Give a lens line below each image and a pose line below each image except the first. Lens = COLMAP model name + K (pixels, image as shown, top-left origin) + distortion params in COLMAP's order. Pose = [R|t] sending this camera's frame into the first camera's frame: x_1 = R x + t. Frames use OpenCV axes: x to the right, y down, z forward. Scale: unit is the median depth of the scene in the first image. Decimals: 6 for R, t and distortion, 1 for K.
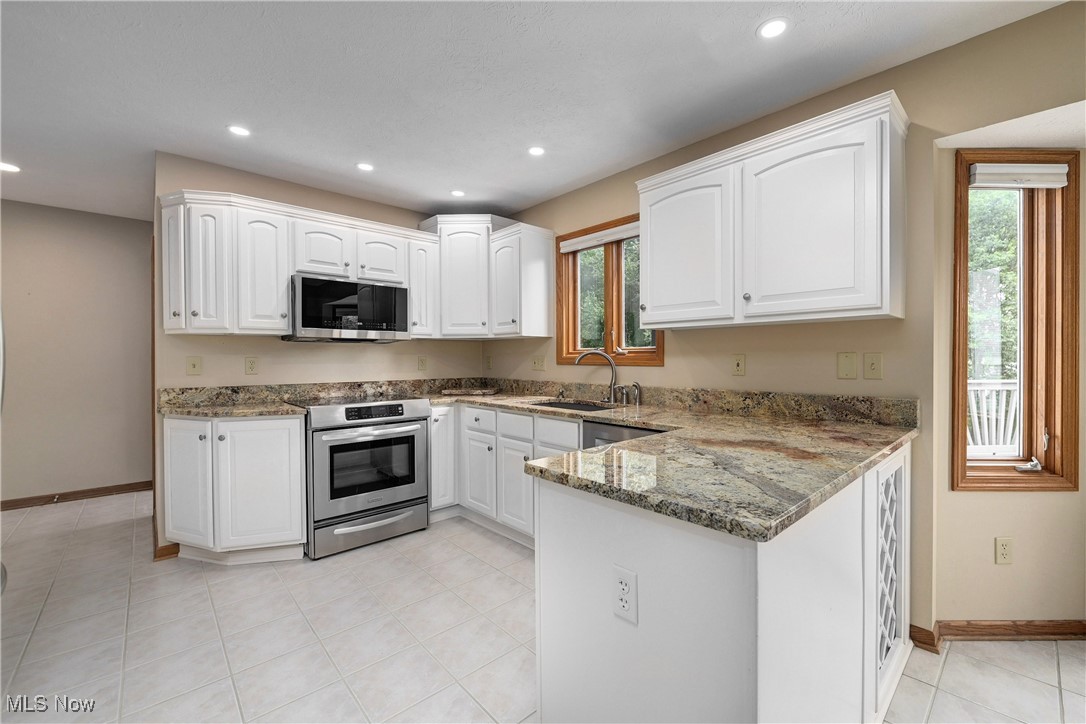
lens RADIAL K [[443.9, 0, 560.5], [0, 443.9, 358.9], [0, 0, 1]] dist [-0.006331, -0.000778]
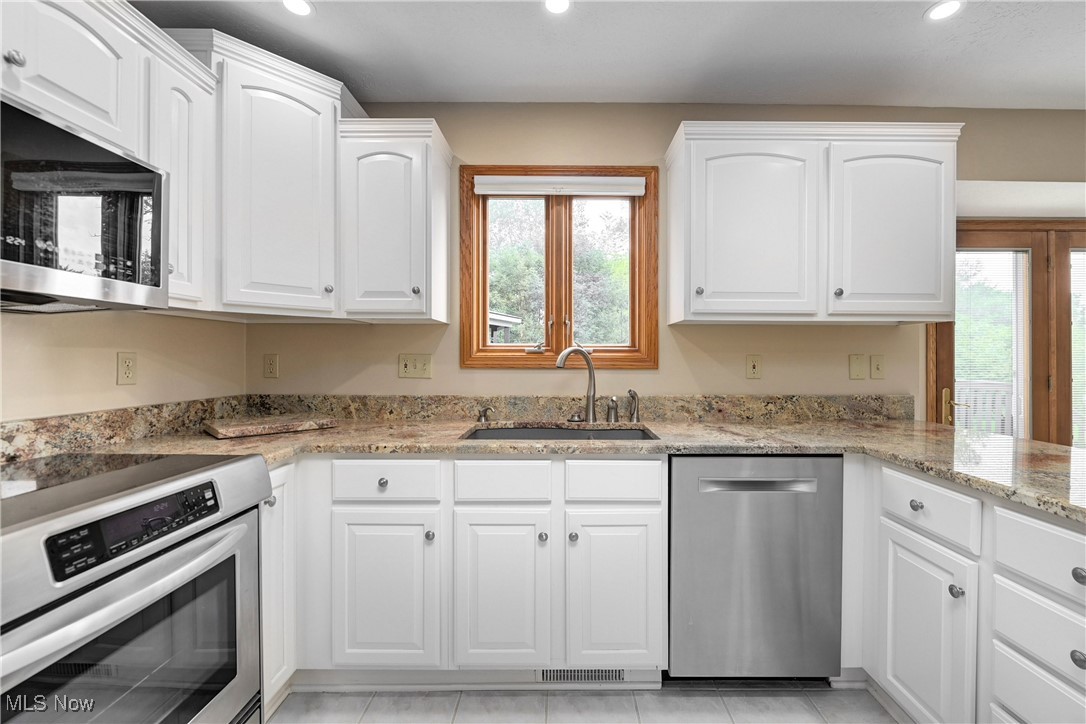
lens RADIAL K [[443.9, 0, 557.4], [0, 443.9, 358.2], [0, 0, 1]] dist [-0.006331, -0.000778]
pose [[0.686323, 0.004579, 0.727283, -0.453187], [-0.003223, 0.999990, -0.003255, 0.000030], [-0.727290, -0.000110, 0.686330, 0.572346]]
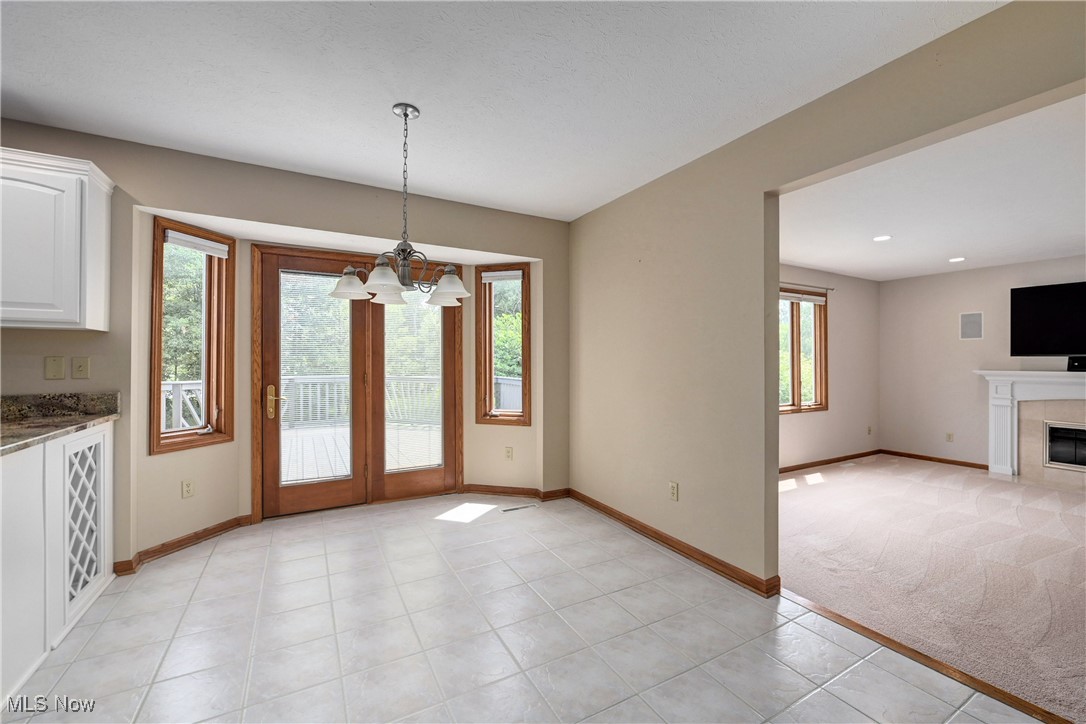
lens RADIAL K [[443.9, 0, 557.7], [0, 443.9, 359.5], [0, 0, 1]] dist [-0.006331, -0.000778]
pose [[0.230358, 0.006201, 0.973086, -0.124727], [-0.000464, 0.999980, -0.006262, -0.000487], [-0.973106, 0.000991, 0.230357, -0.398779]]
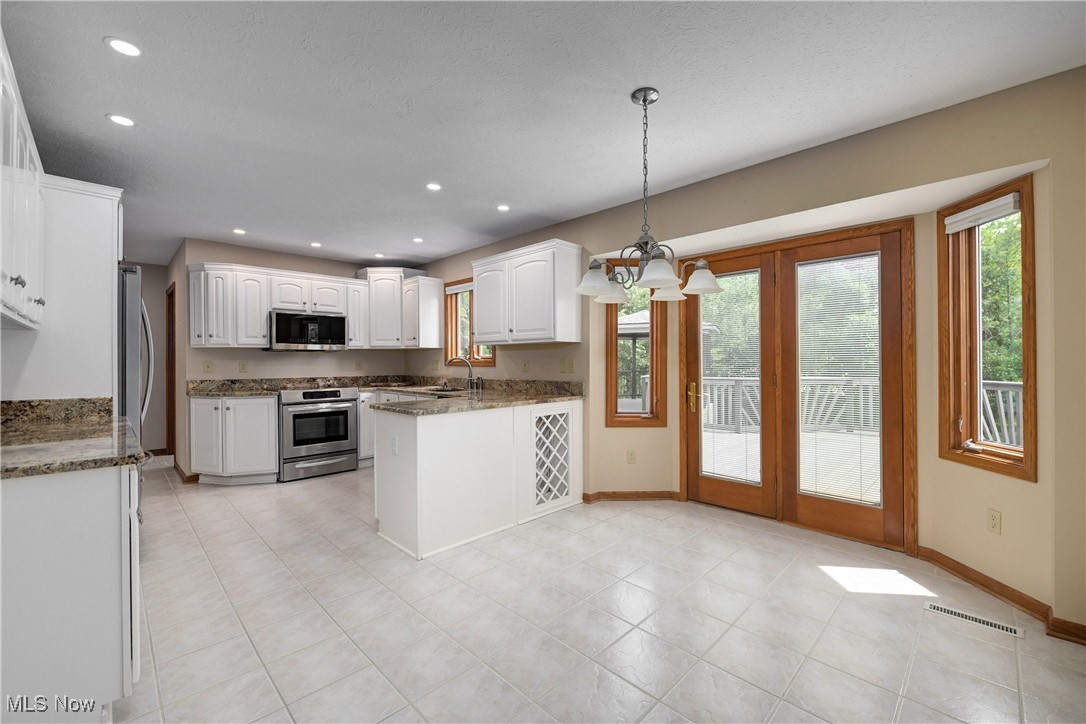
lens RADIAL K [[443.9, 0, 559.9], [0, 443.9, 360.5], [0, 0, 1]] dist [-0.006331, -0.000778]
pose [[0.998898, -0.001084, 0.046921, 0.389955], [0.001256, 0.999993, -0.003630, -0.000064], [-0.046917, 0.003685, 0.998892, -0.686508]]
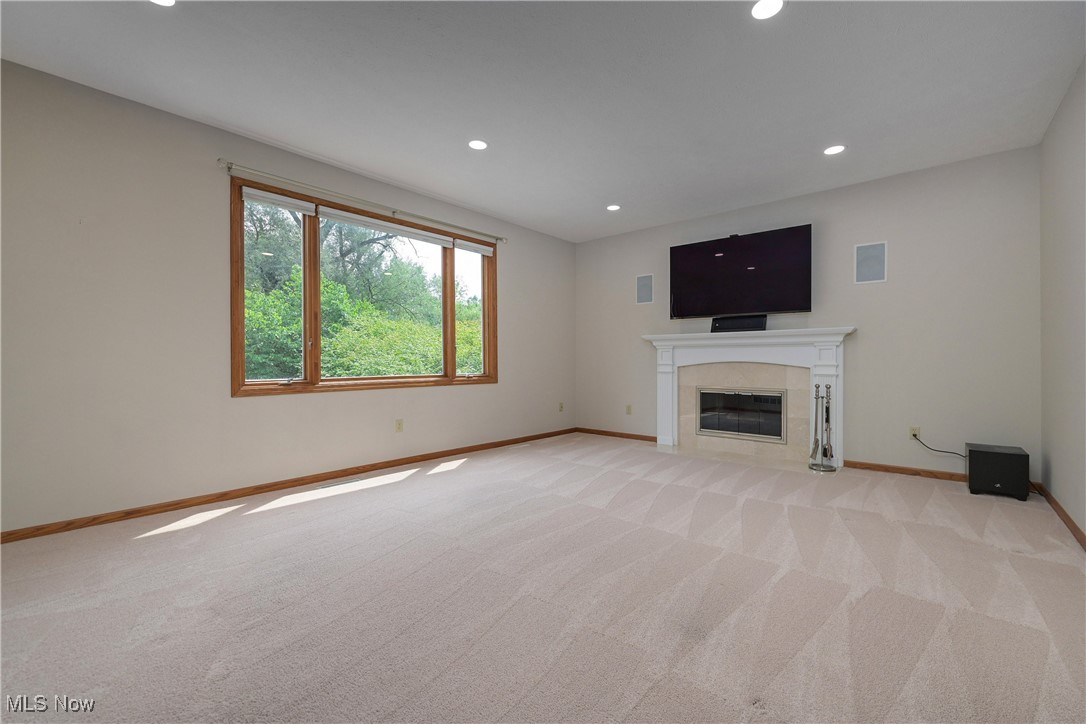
lens RADIAL K [[443.9, 0, 557.5], [0, 443.9, 359.6], [0, 0, 1]] dist [-0.006331, -0.000778]
pose [[-0.103617, 0.004791, 0.994606, 0.437125], [0.002567, 0.999986, -0.004550, 0.142938], [-0.994614, 0.002082, -0.103628, -1.222241]]
